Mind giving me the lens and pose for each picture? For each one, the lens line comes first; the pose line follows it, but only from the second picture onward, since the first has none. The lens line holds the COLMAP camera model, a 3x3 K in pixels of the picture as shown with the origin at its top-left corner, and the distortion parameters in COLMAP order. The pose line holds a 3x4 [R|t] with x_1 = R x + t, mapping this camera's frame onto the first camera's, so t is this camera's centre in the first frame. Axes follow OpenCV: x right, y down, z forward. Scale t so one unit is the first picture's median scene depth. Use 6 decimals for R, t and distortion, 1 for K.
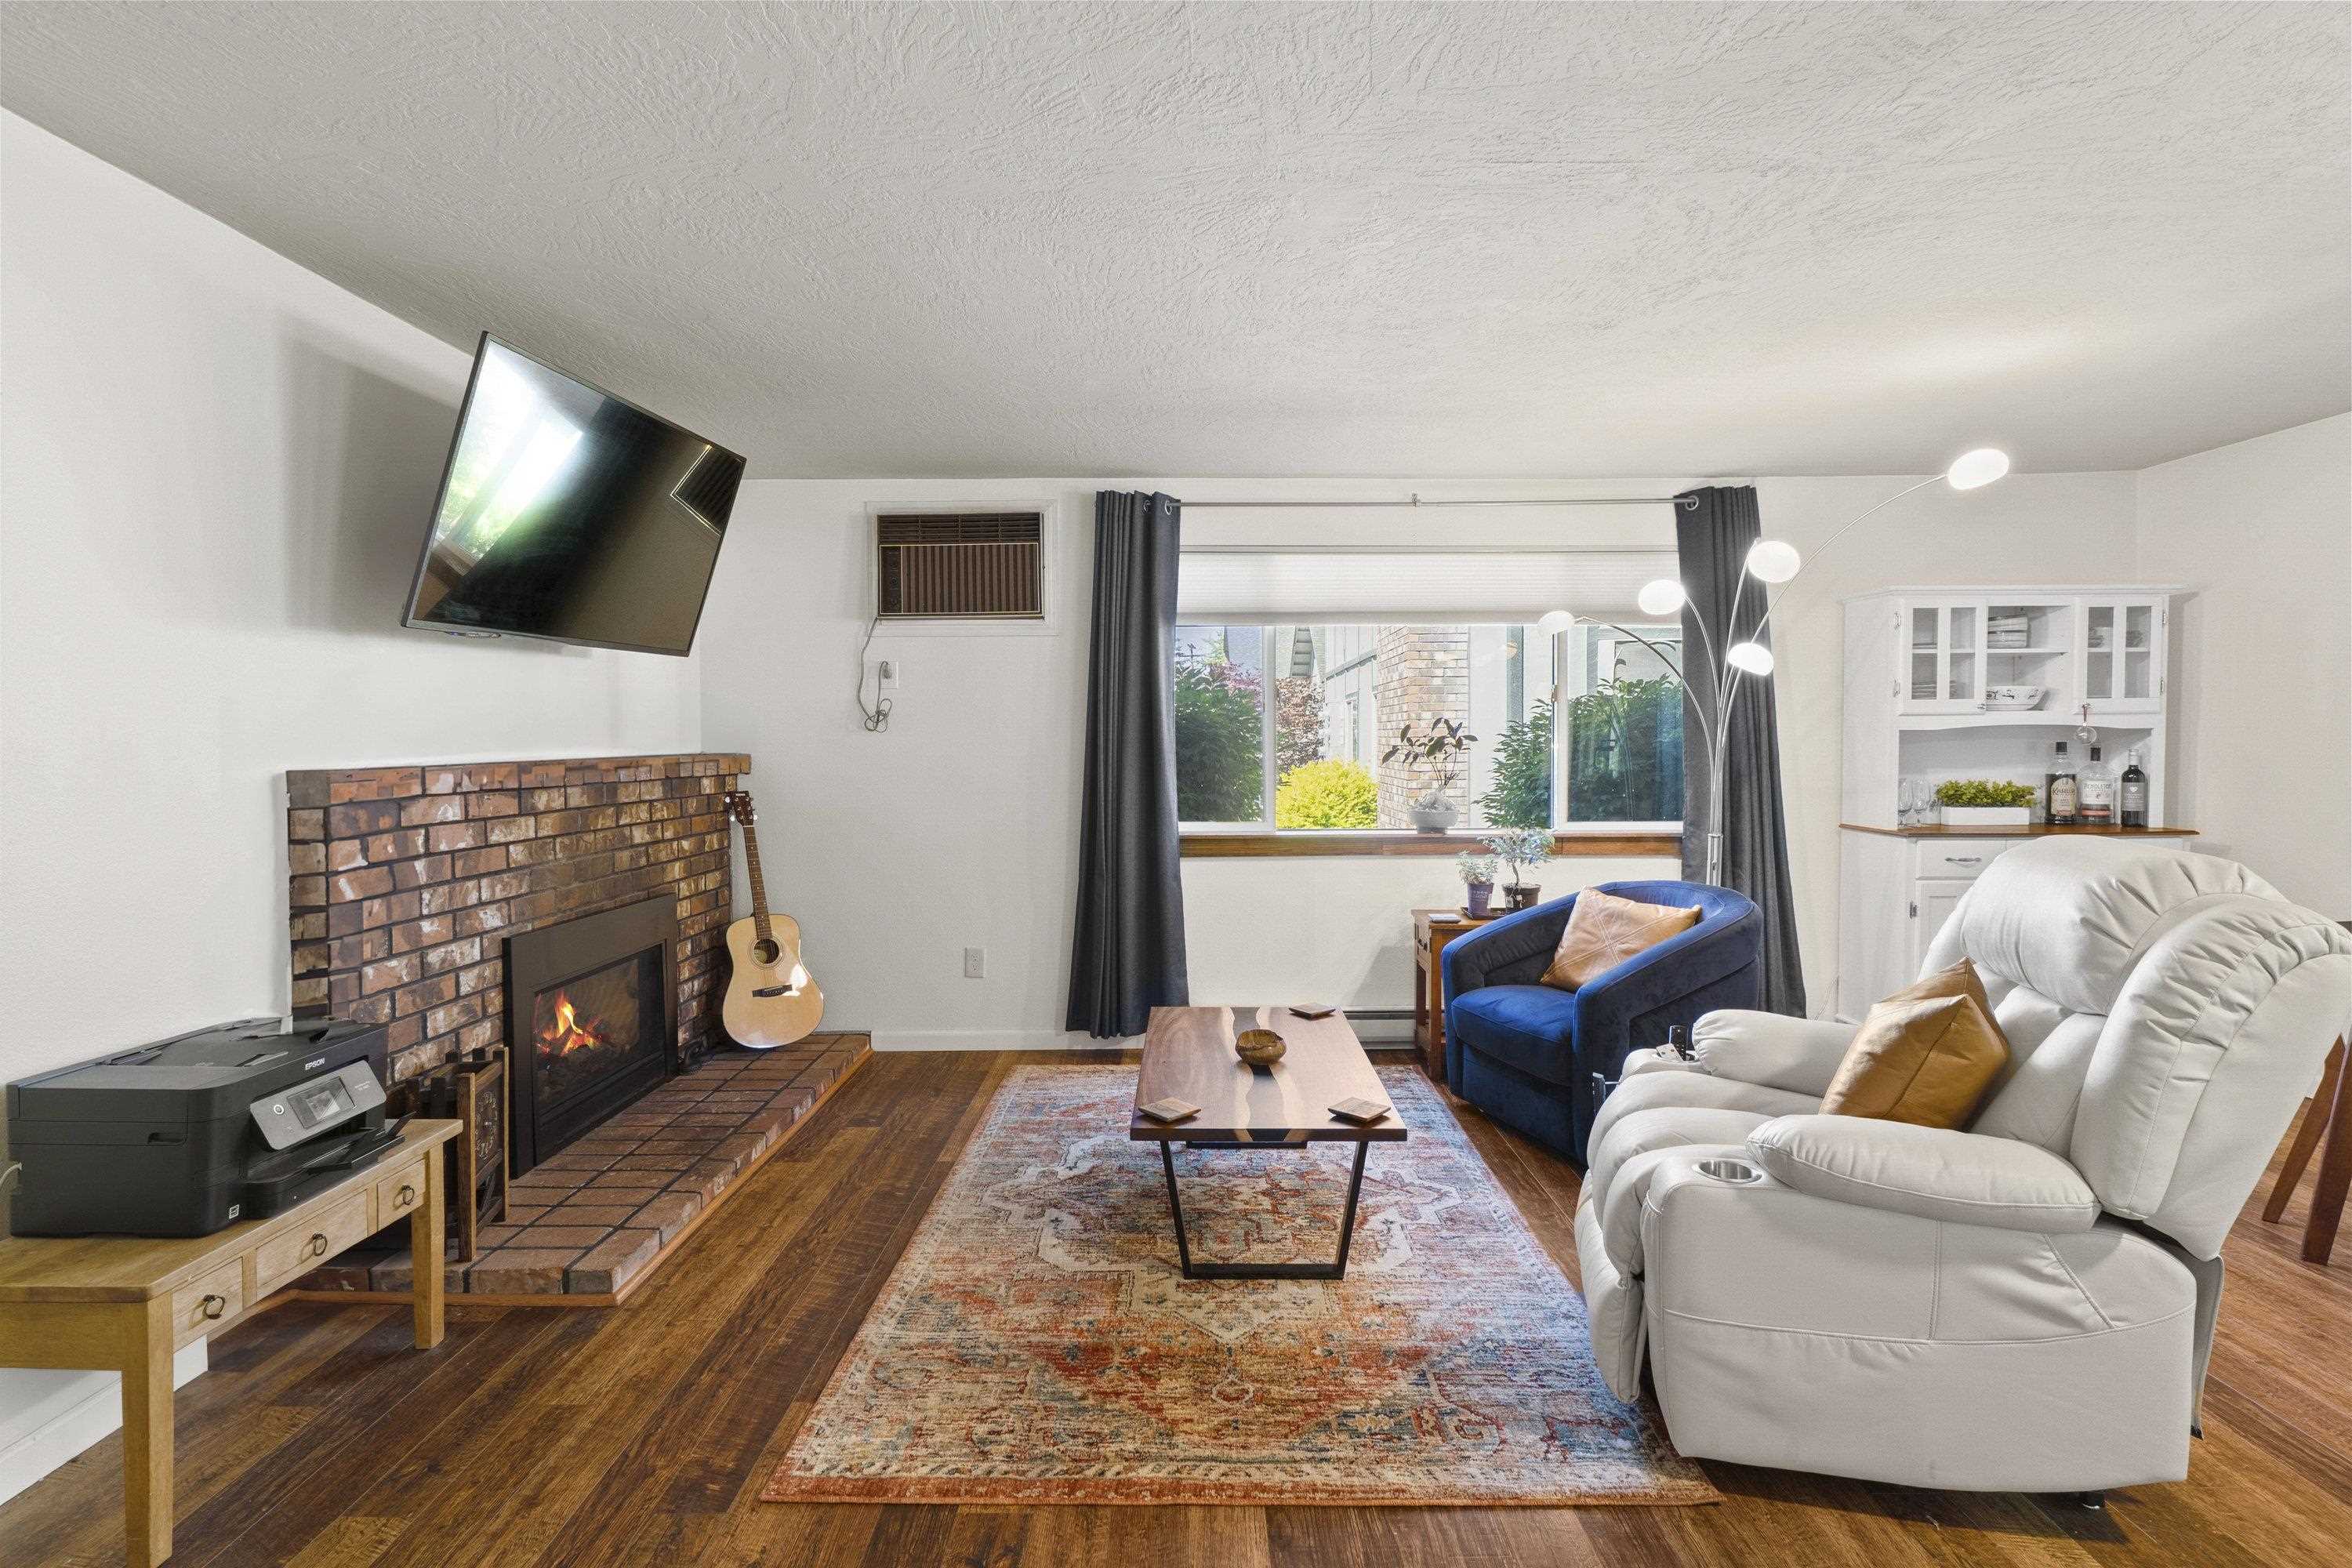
lens RADIAL K [[1092.6, 0, 1180.4], [0, 1092.6, 769.5], [0, 0, 1]] dist [-0.001472, 0.000394]
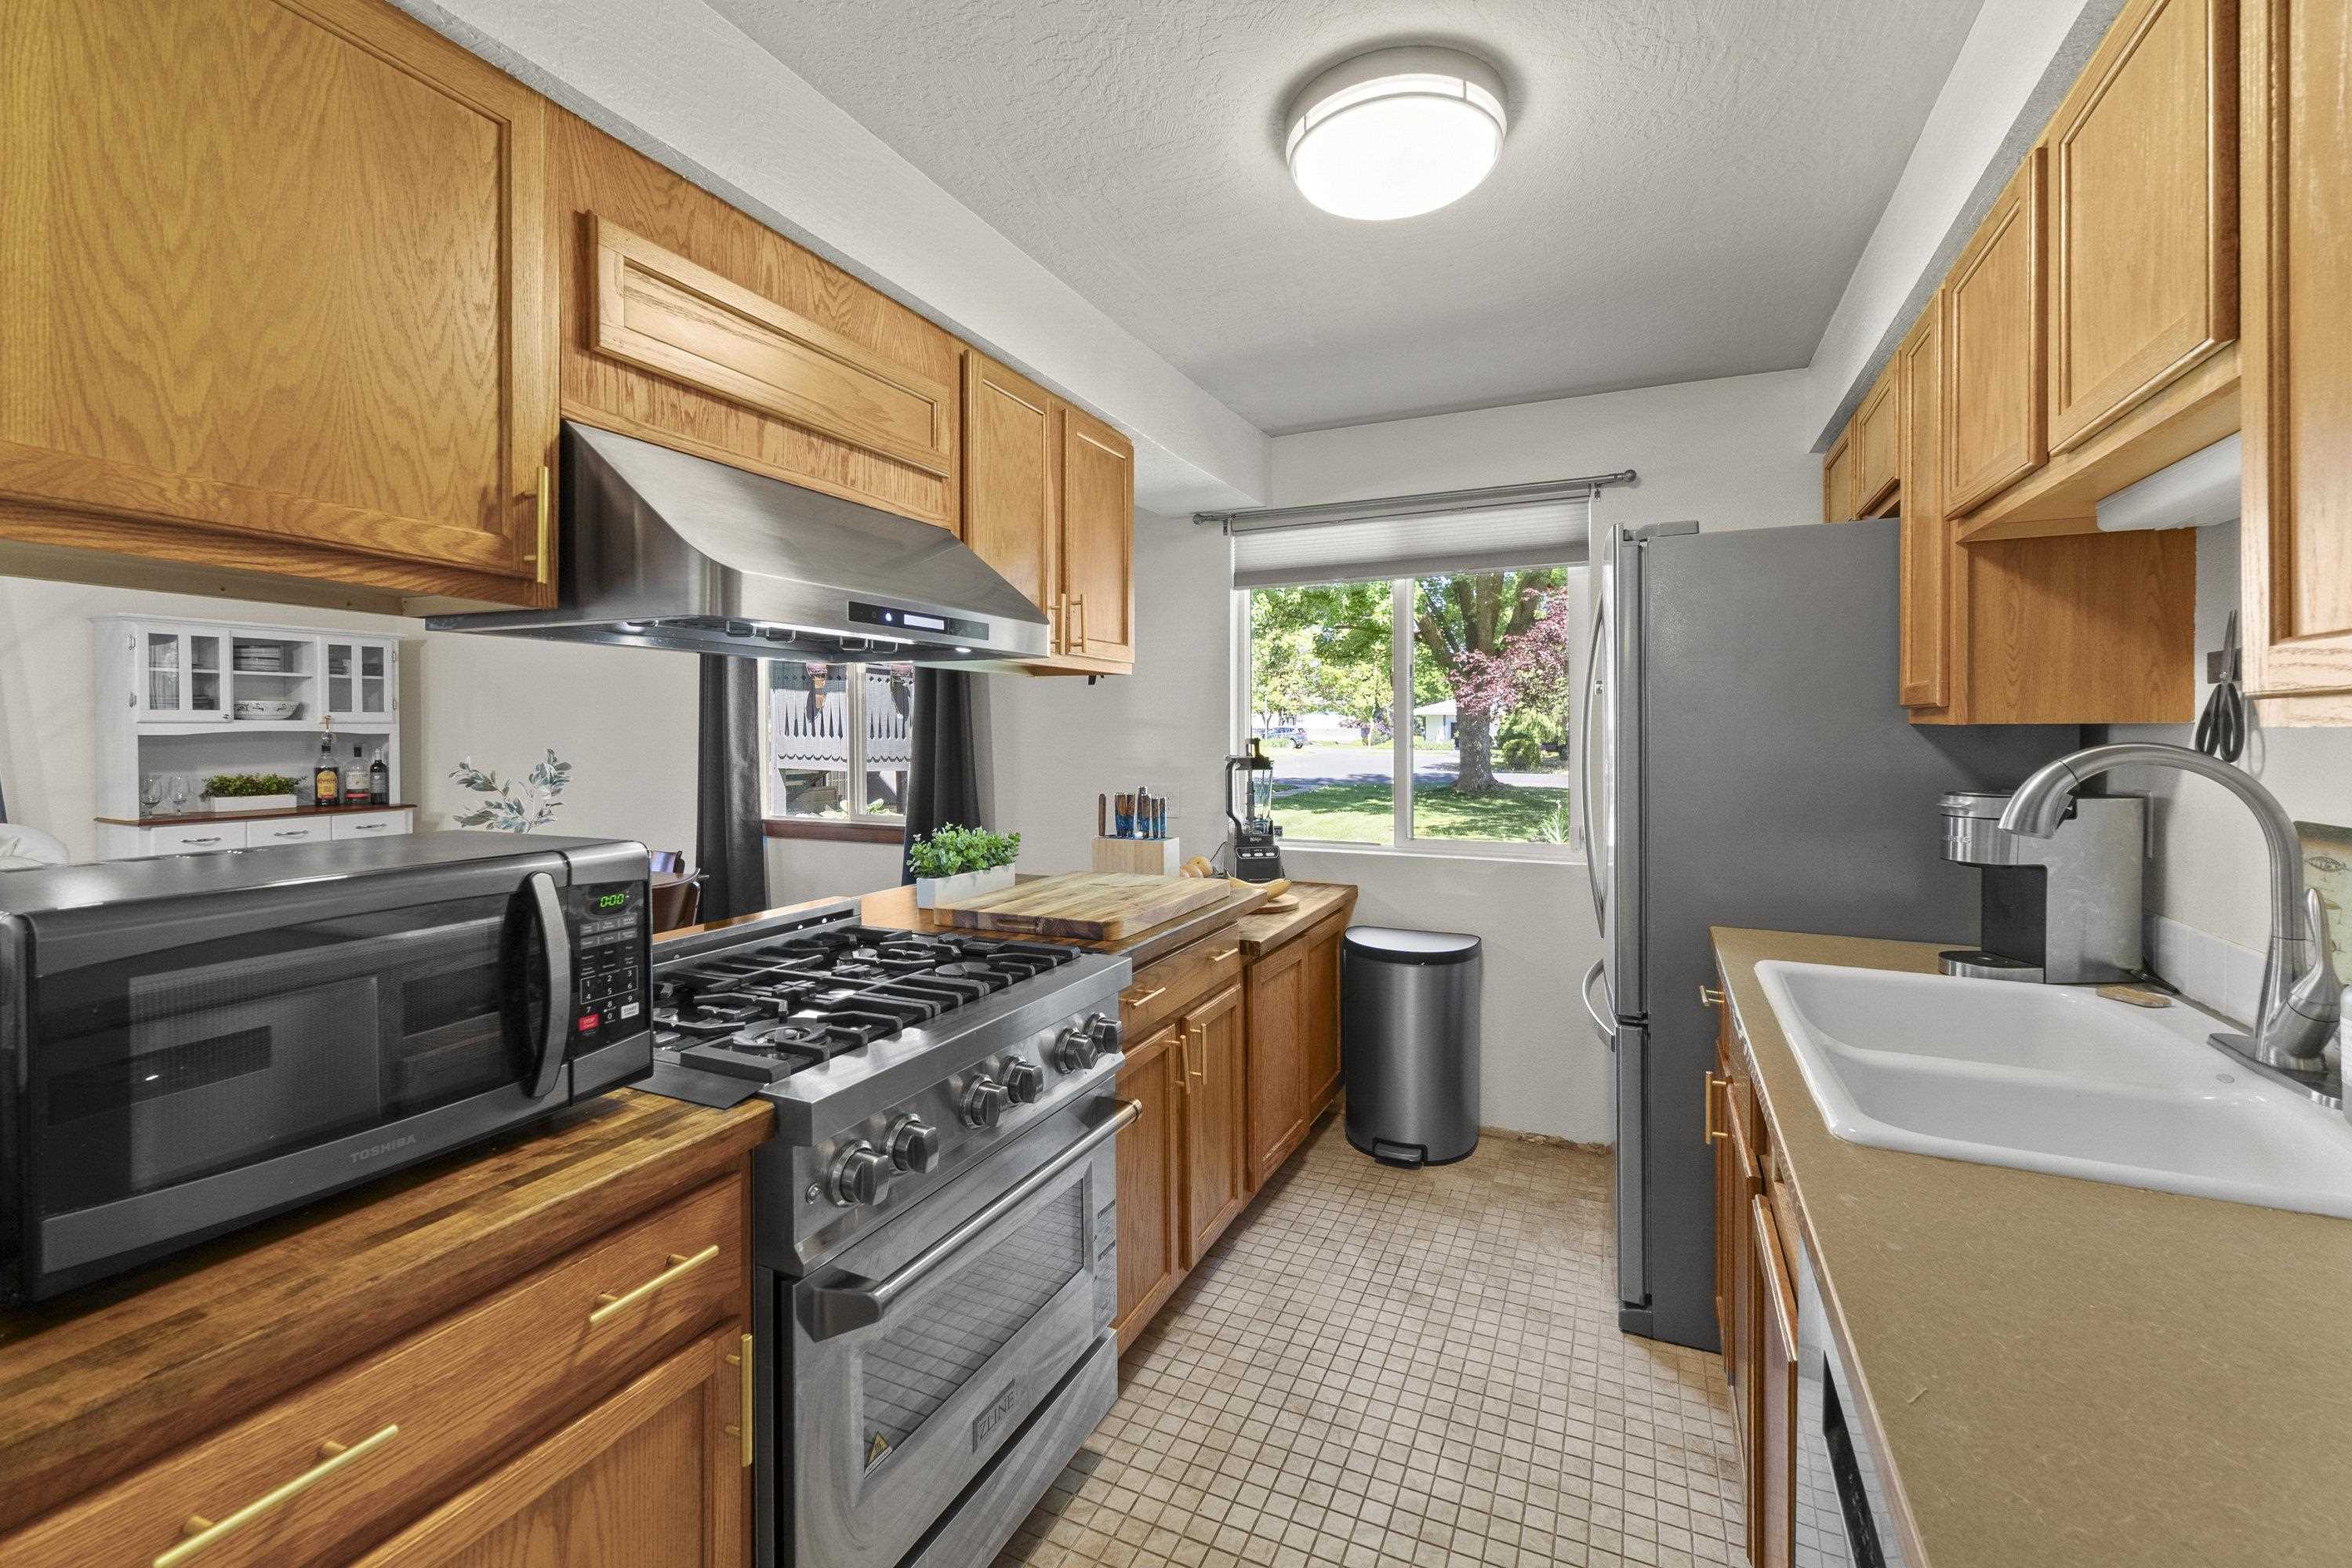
lens RADIAL K [[988.3, 0, 1187.8], [0, 988.3, 742.4], [0, 0, 1]] dist [0.003895, 0.002057]
pose [[0.421360, -0.008822, 0.906850, 0.162706], [0.016654, 0.999859, 0.001989, -0.011830], [-0.906740, 0.014265, 0.421448, -0.482462]]
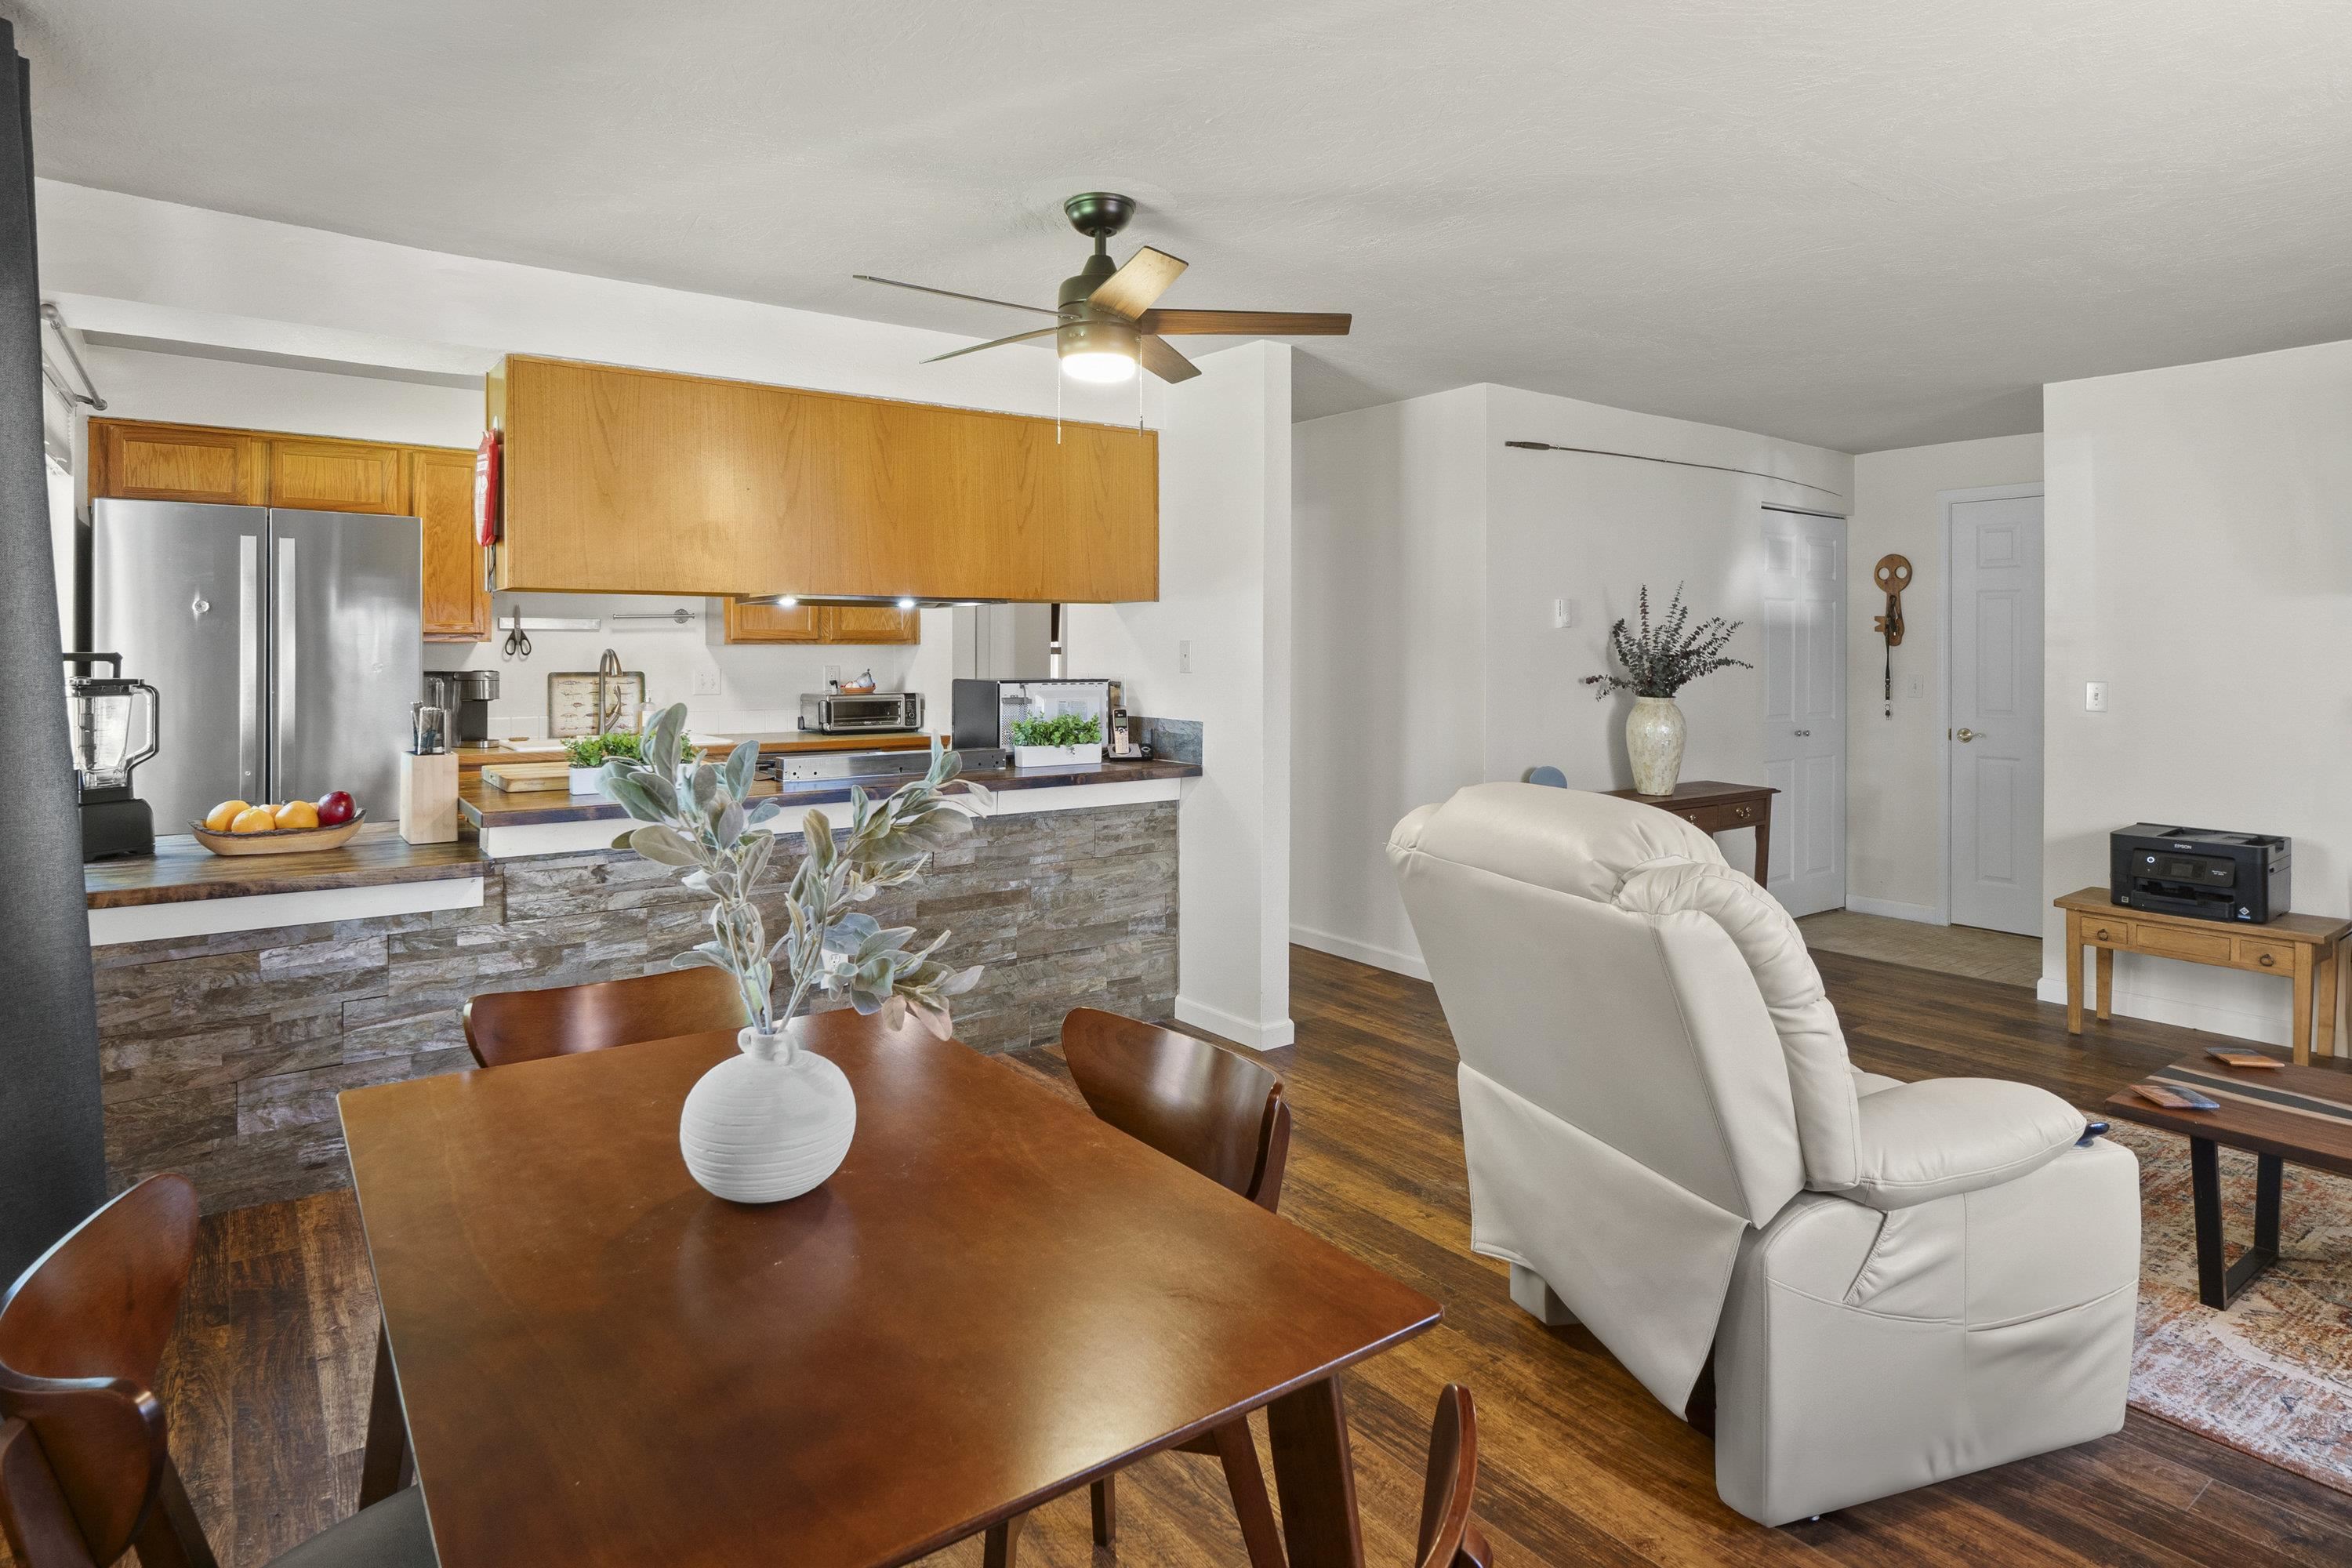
lens RADIAL K [[1265.8, 0, 1161.9], [0, 1265.8, 657.1], [0, 0, 1]] dist [-0.021110, 0.002900]
pose [[-0.813048, 0.004391, -0.582180, 0.866704], [-0.011887, 0.999638, 0.024141, -0.036856], [0.582076, 0.026548, -0.812701, 0.816097]]
